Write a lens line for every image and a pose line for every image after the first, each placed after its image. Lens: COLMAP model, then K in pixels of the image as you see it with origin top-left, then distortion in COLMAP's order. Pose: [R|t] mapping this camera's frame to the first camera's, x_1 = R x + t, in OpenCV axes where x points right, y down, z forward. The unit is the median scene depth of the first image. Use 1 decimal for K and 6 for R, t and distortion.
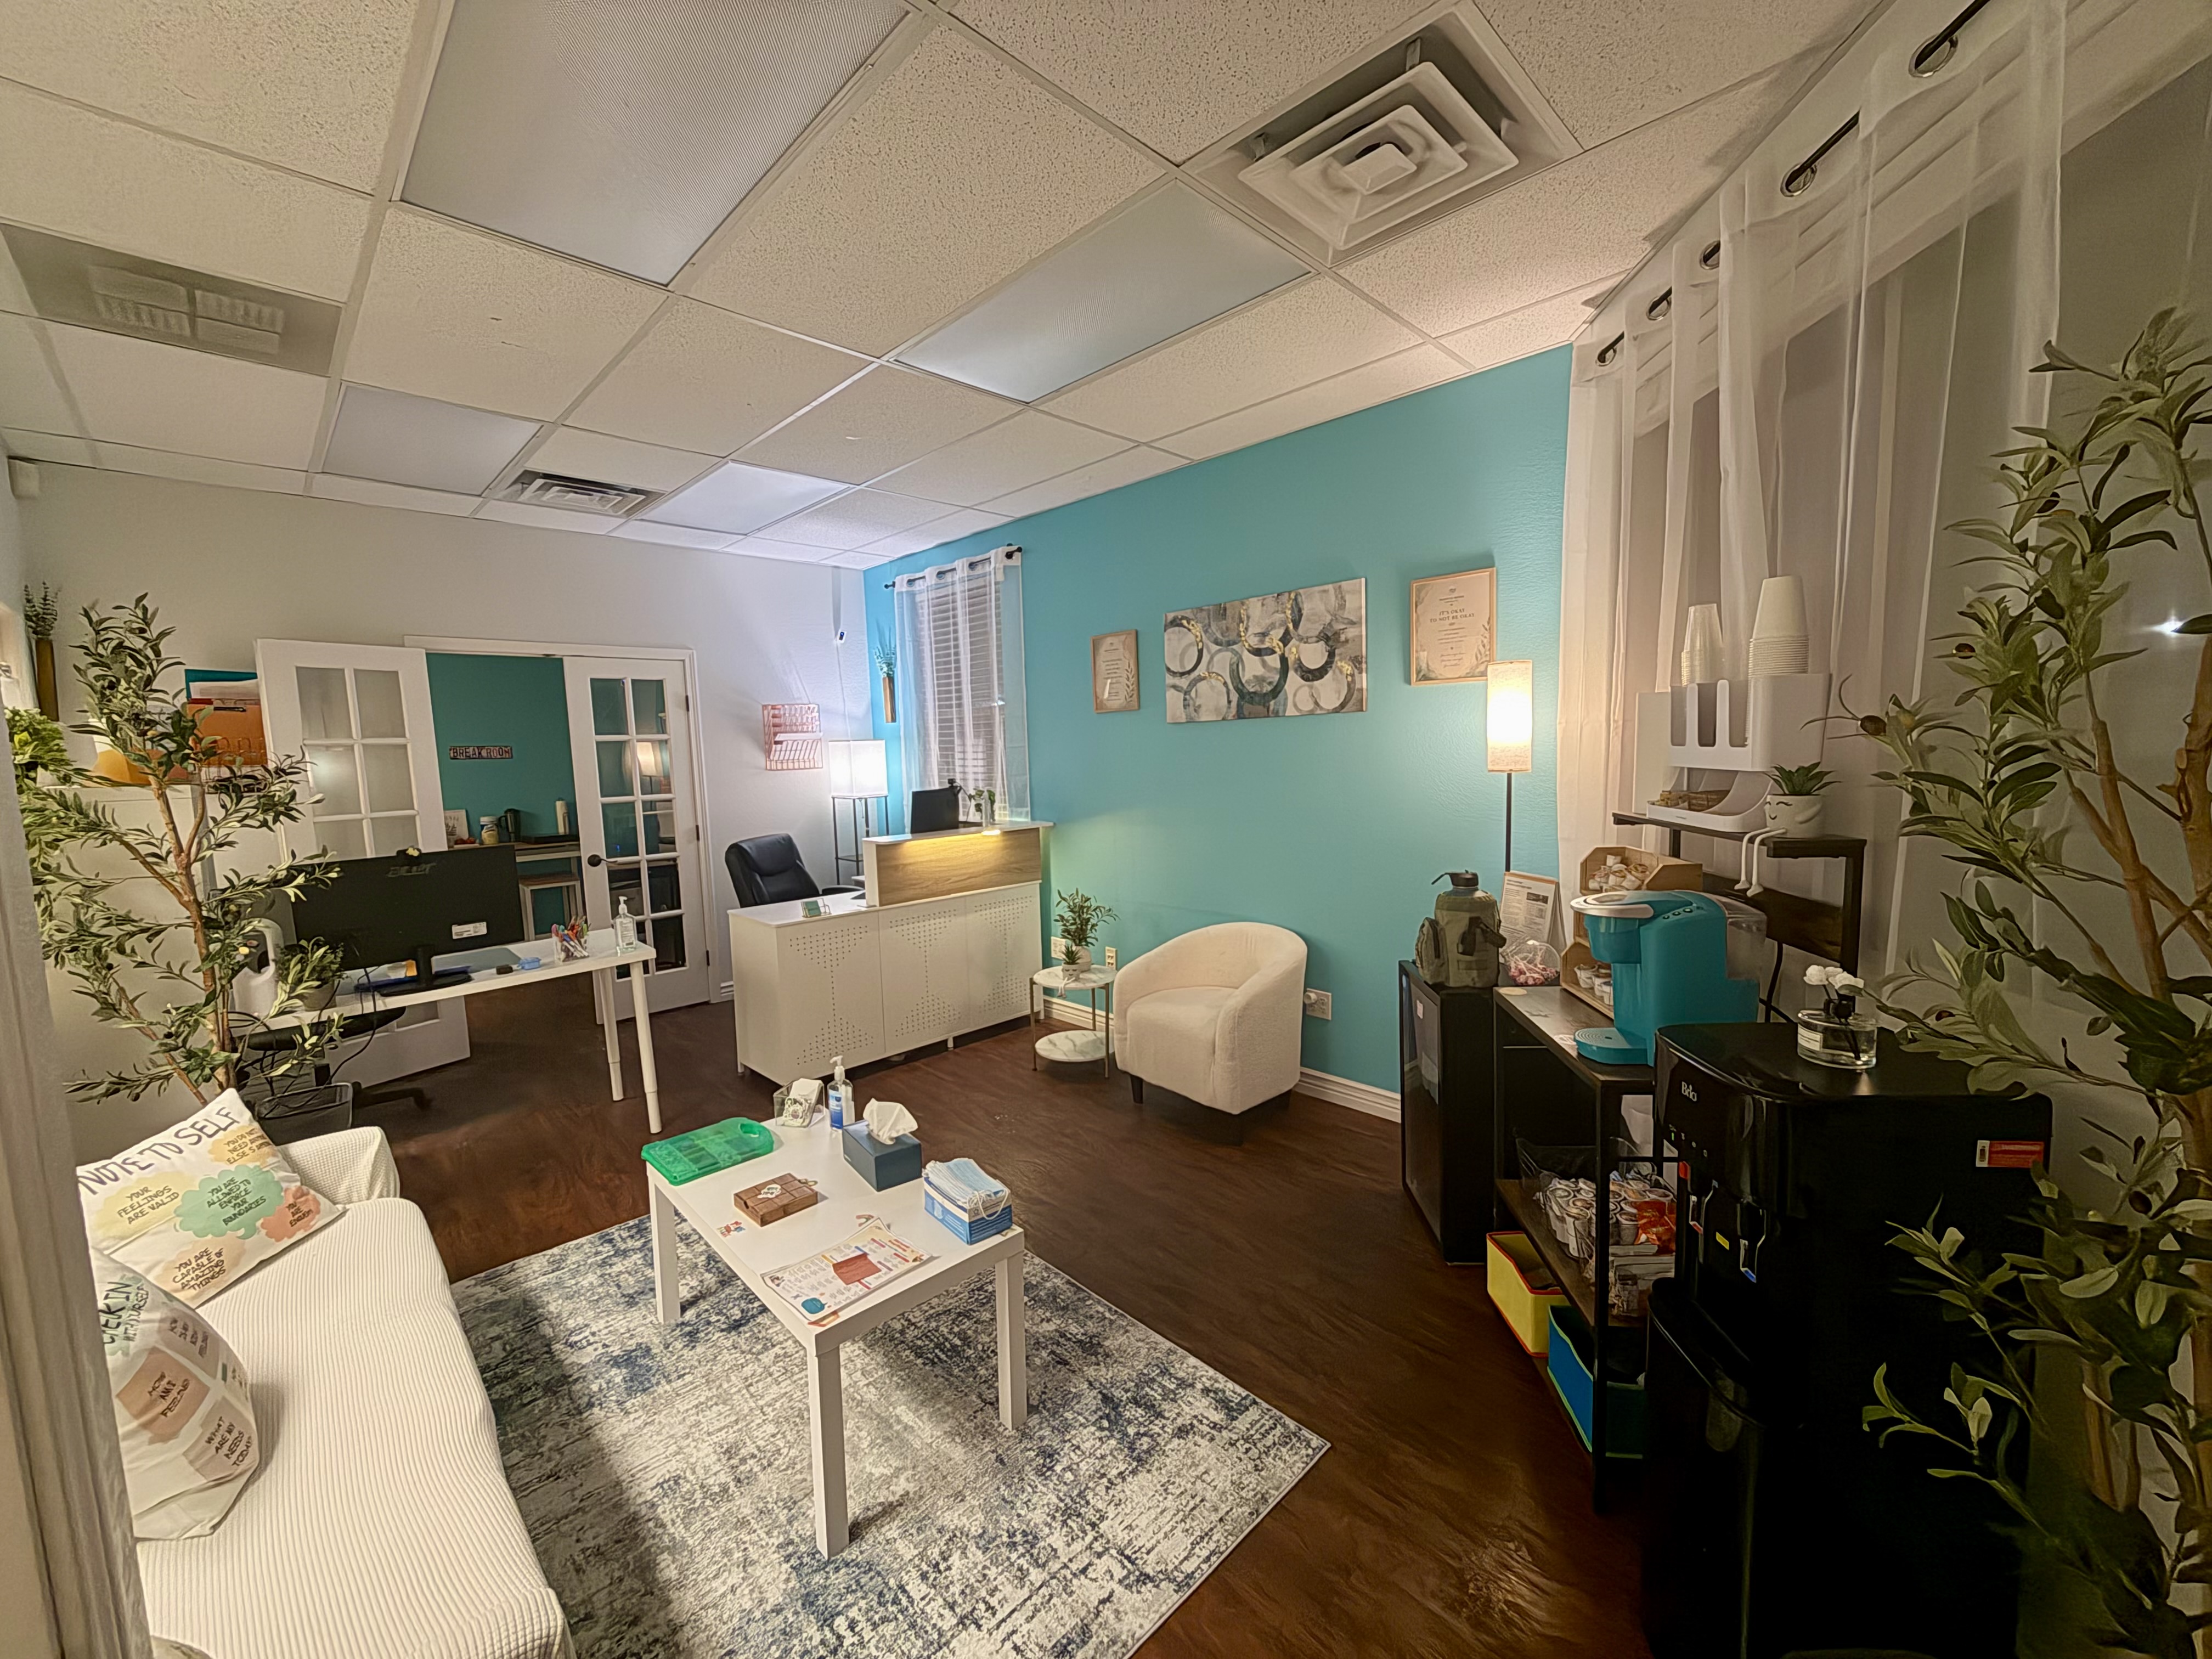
lens RADIAL K [[884.6, 0, 1106.0], [0, 884.6, 829.5], [0, 0, 1]] dist [-0.006039, 0.006259]
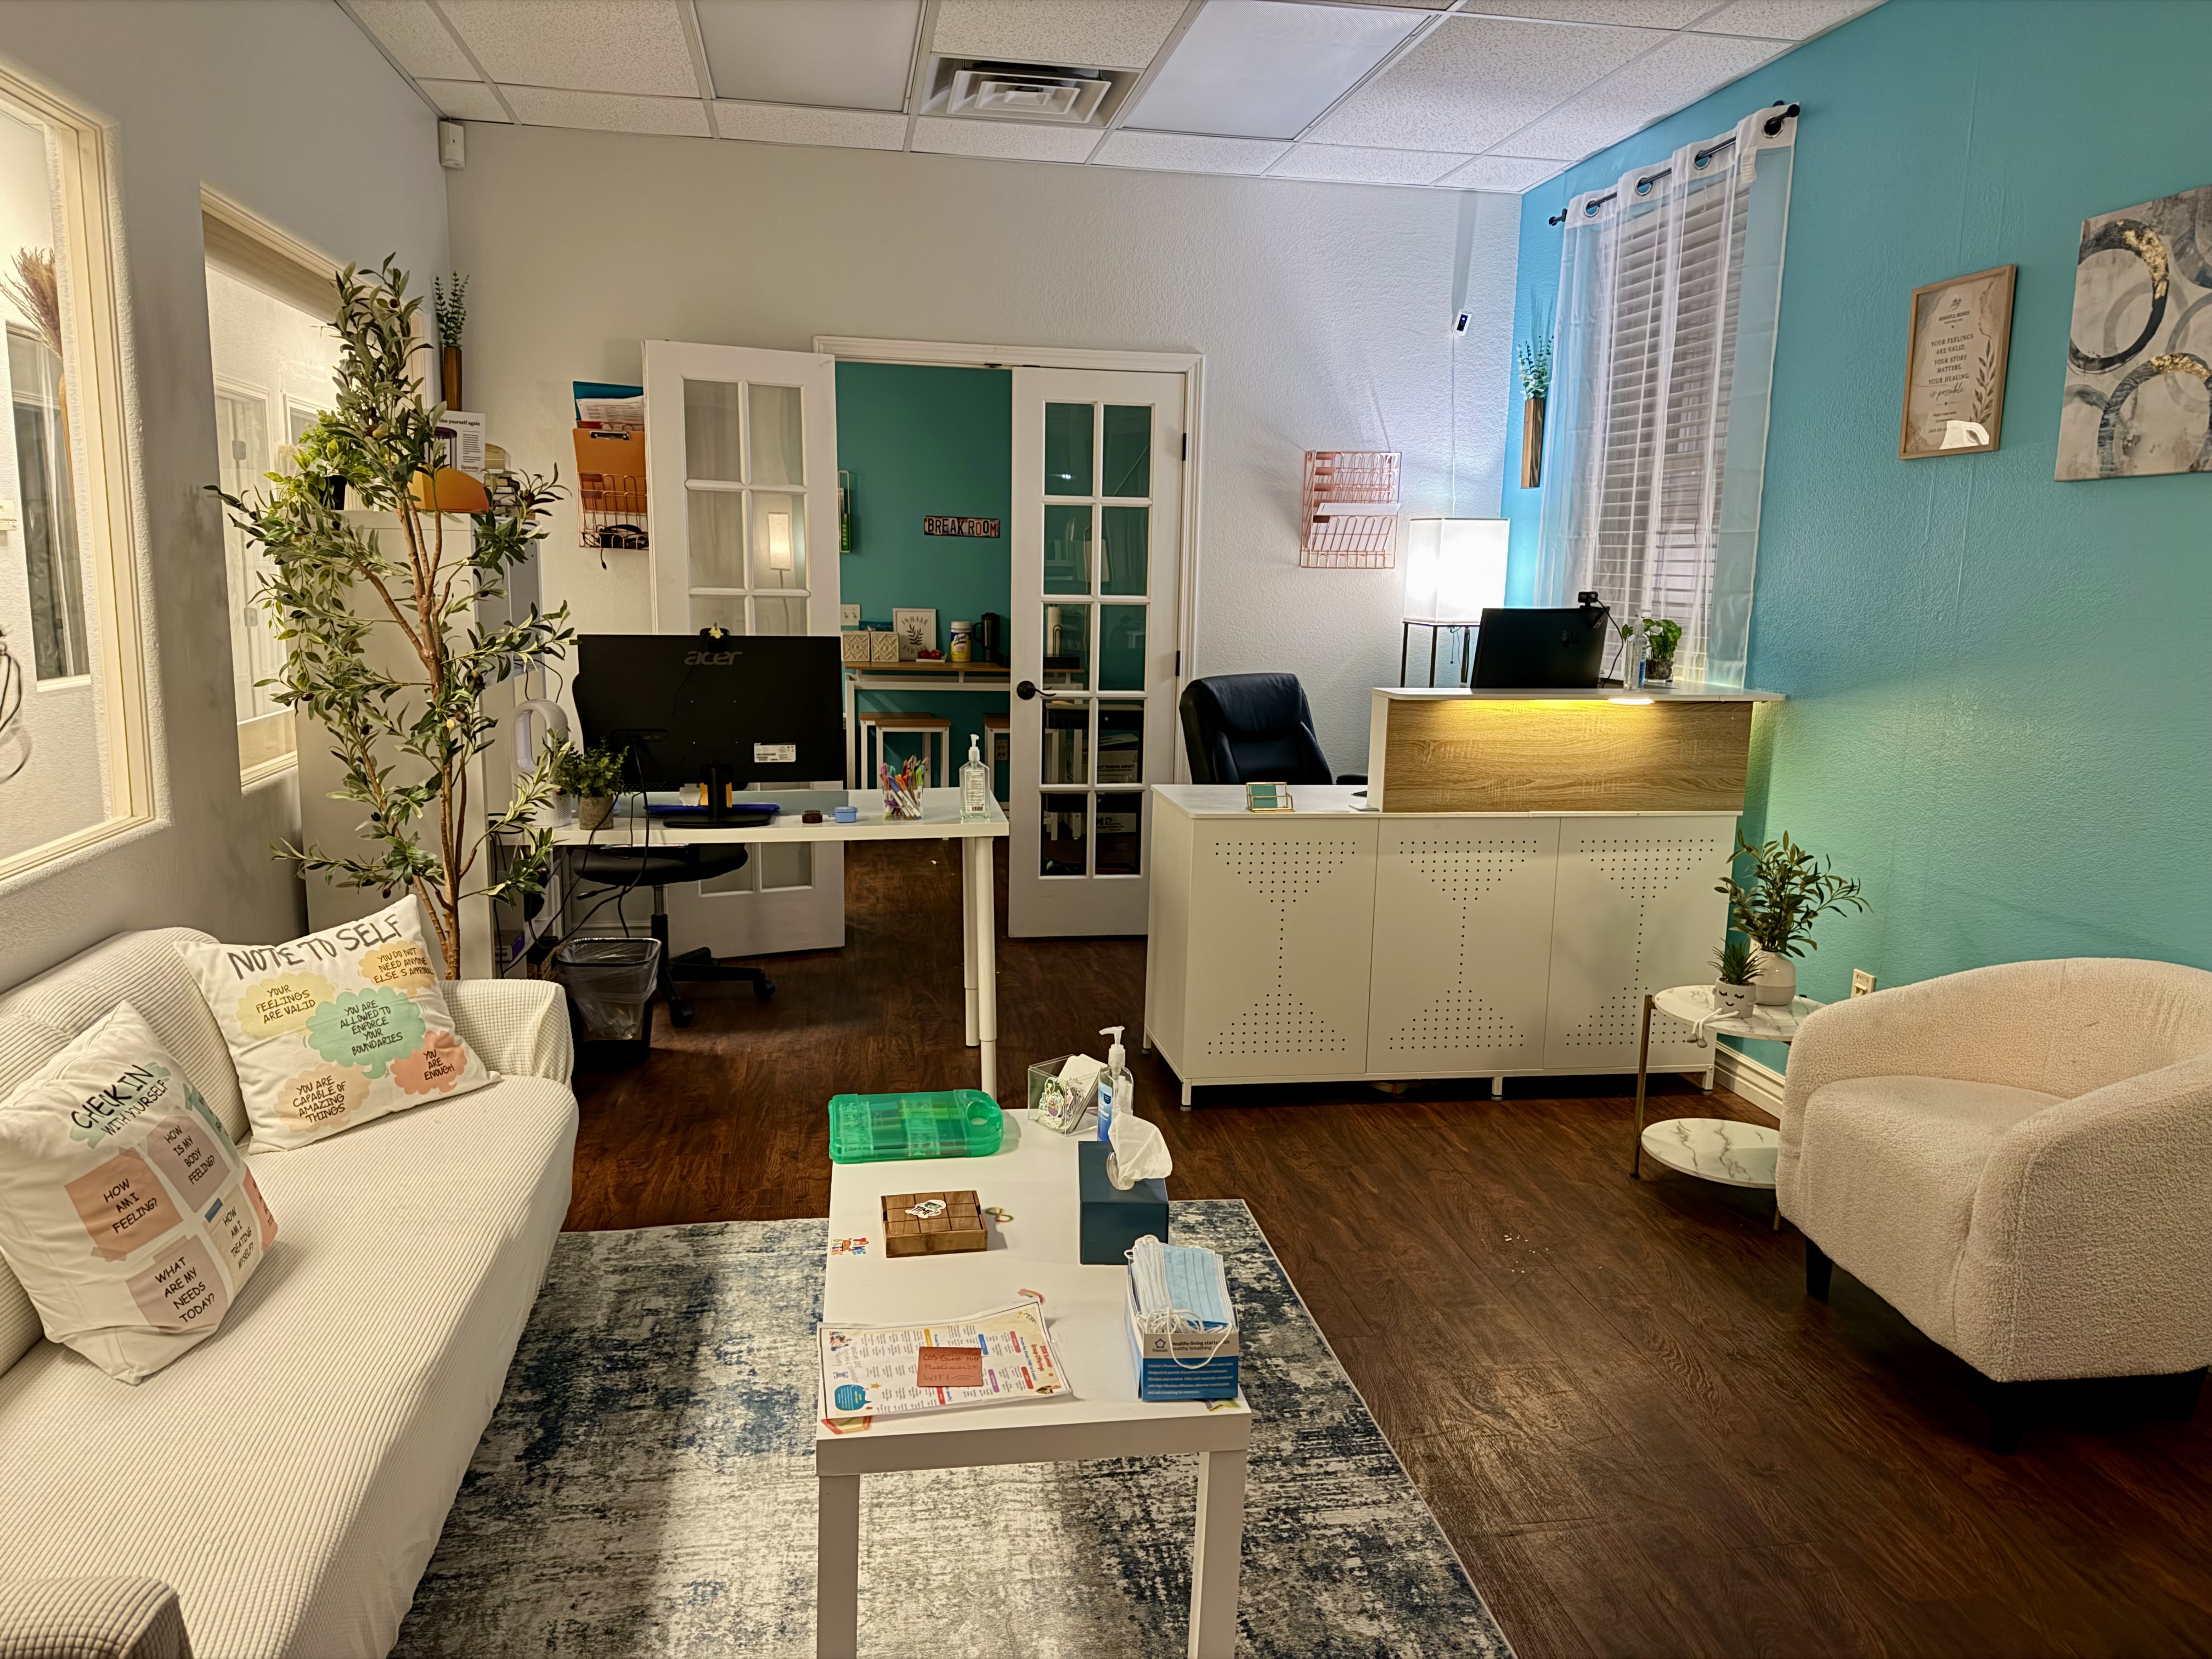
lens RADIAL K [[1557.9, 0, 1106.0], [0, 1557.9, 829.5], [0, 0, 1]] dist [0.068097, -0.075688]
pose [[0.821147, 0.141265, -0.552957, 0.145150], [-0.100663, 0.989542, 0.103314, 0.015497], [0.561769, -0.029174, 0.826780, 0.100750]]
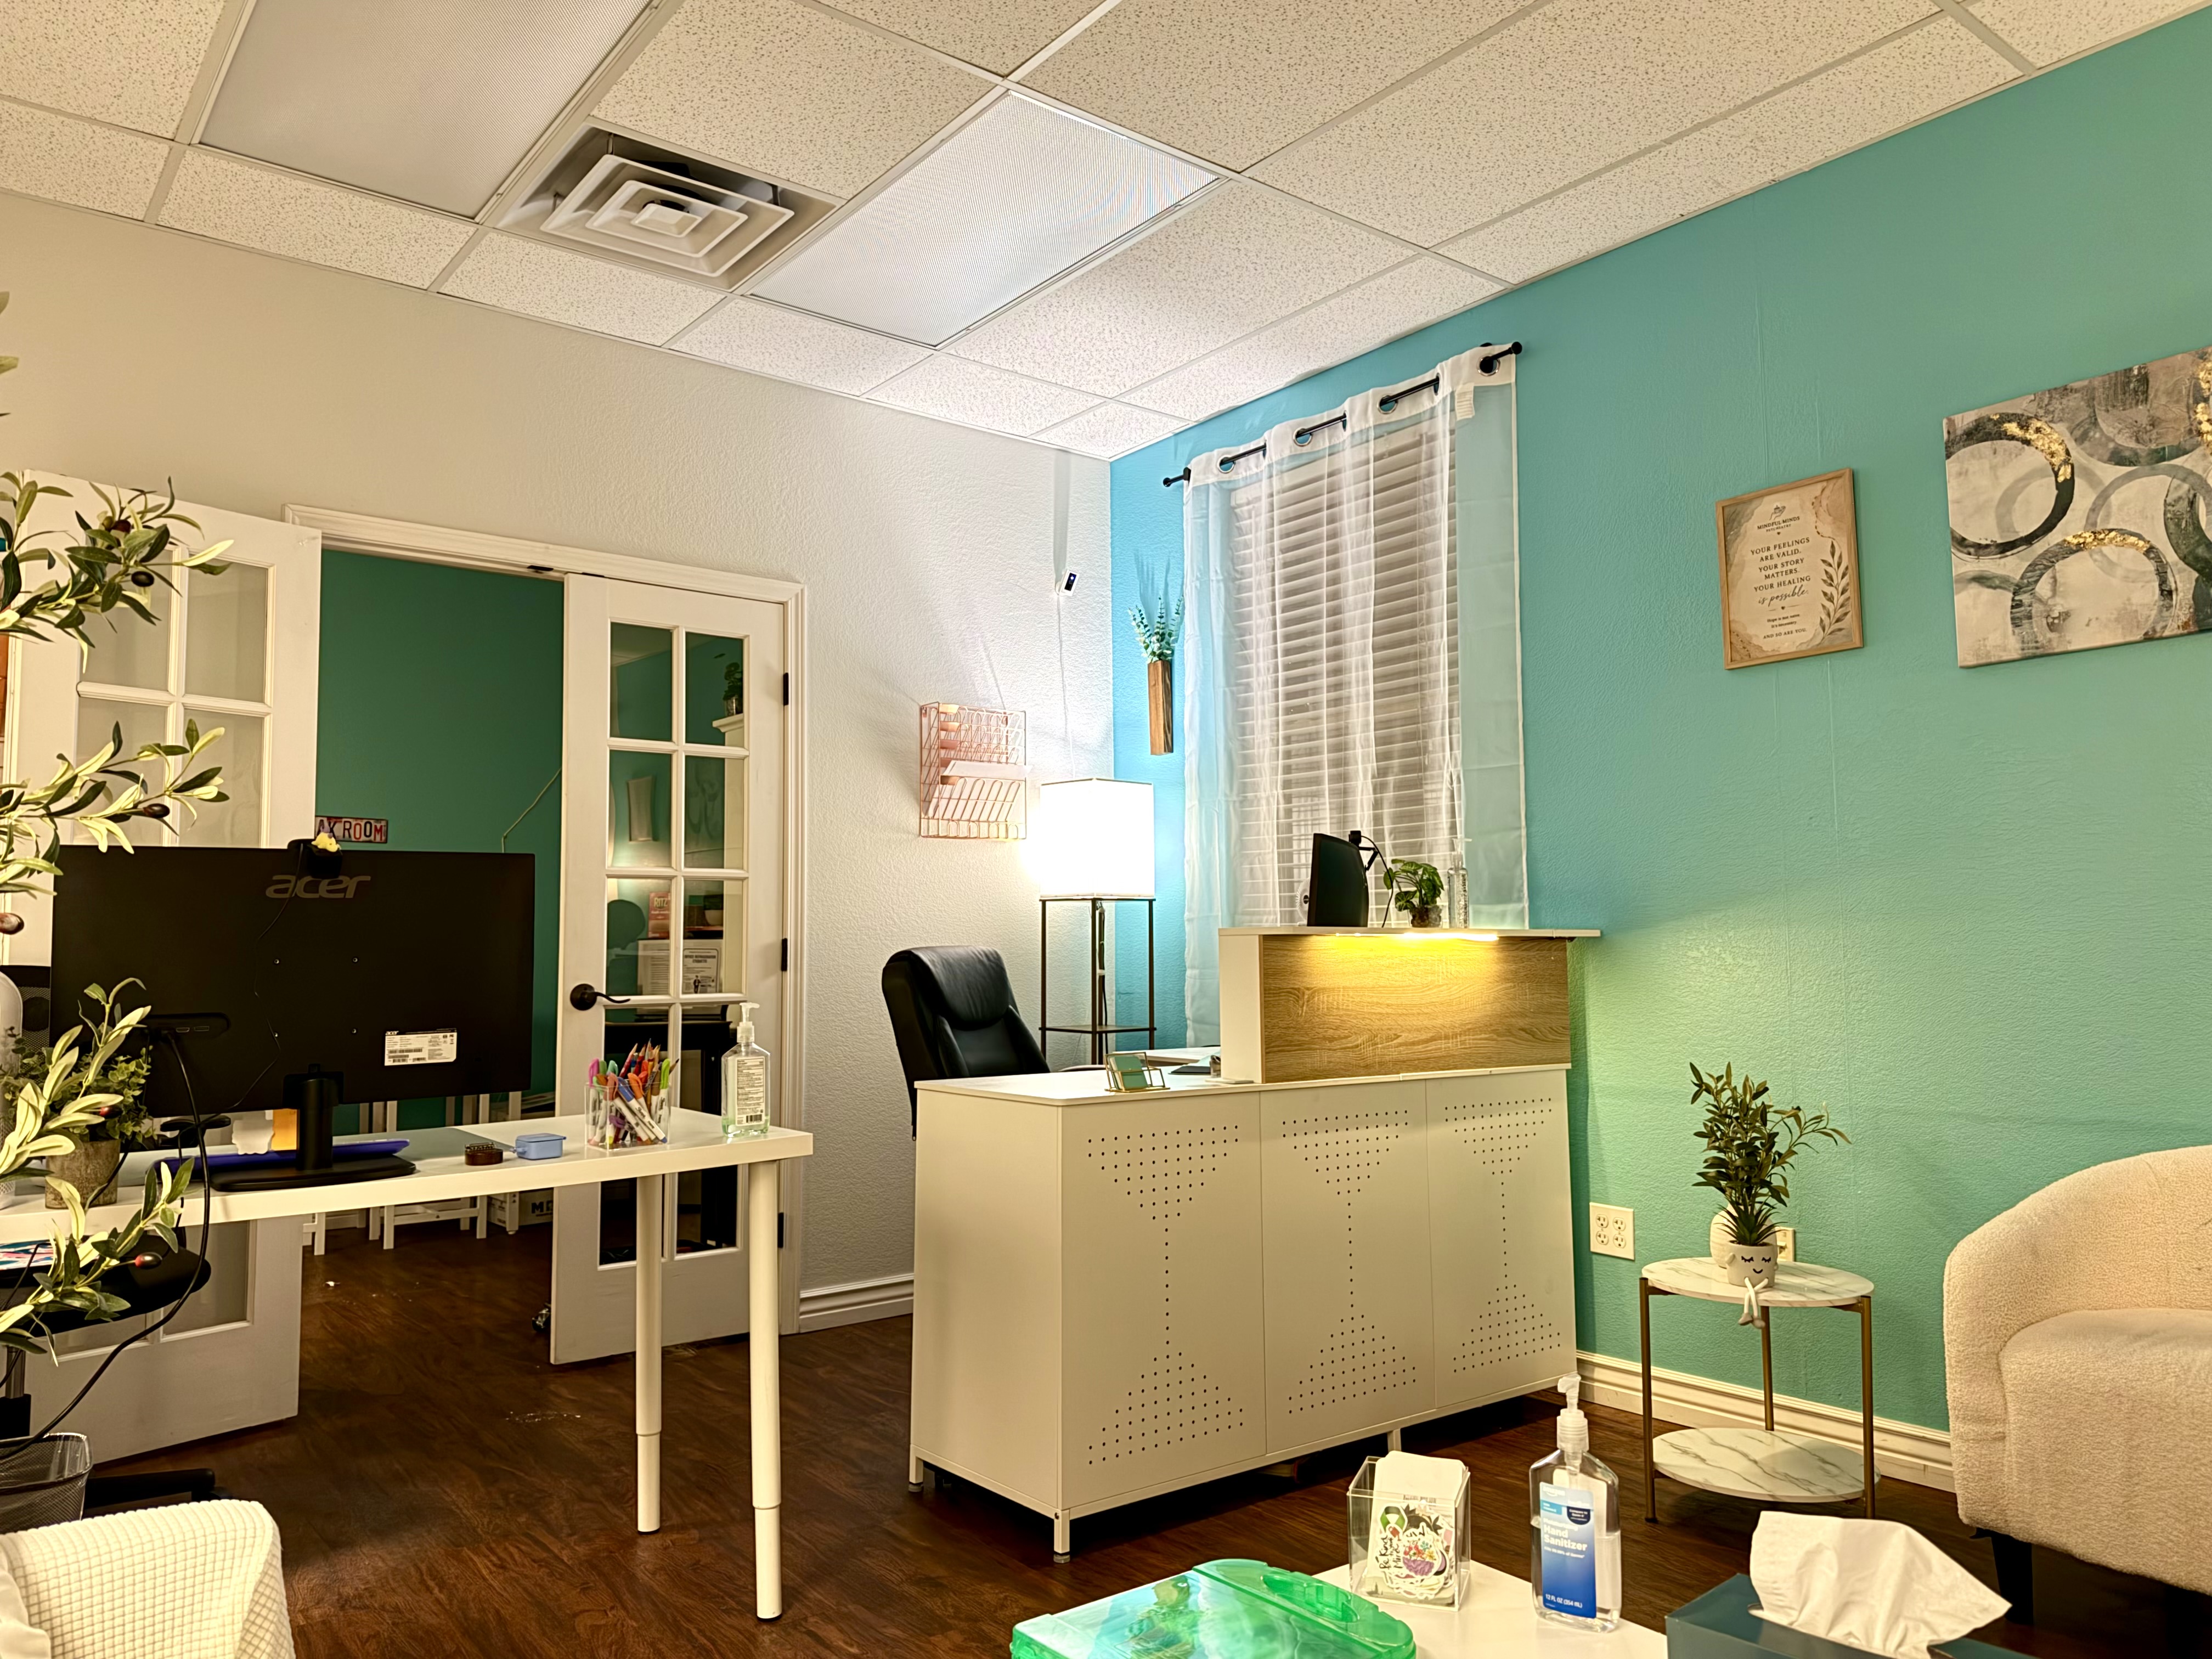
lens RADIAL K [[1568.0, 0, 1106.0], [0, 1568.0, 829.5], [0, 0, 1]] dist [0.085985, -0.129628]
pose [[0.992973, 0.012444, -0.117681, -0.253430], [-0.032819, 0.984405, -0.172827, 0.103803], [0.113695, 0.175475, 0.977897, 0.236702]]
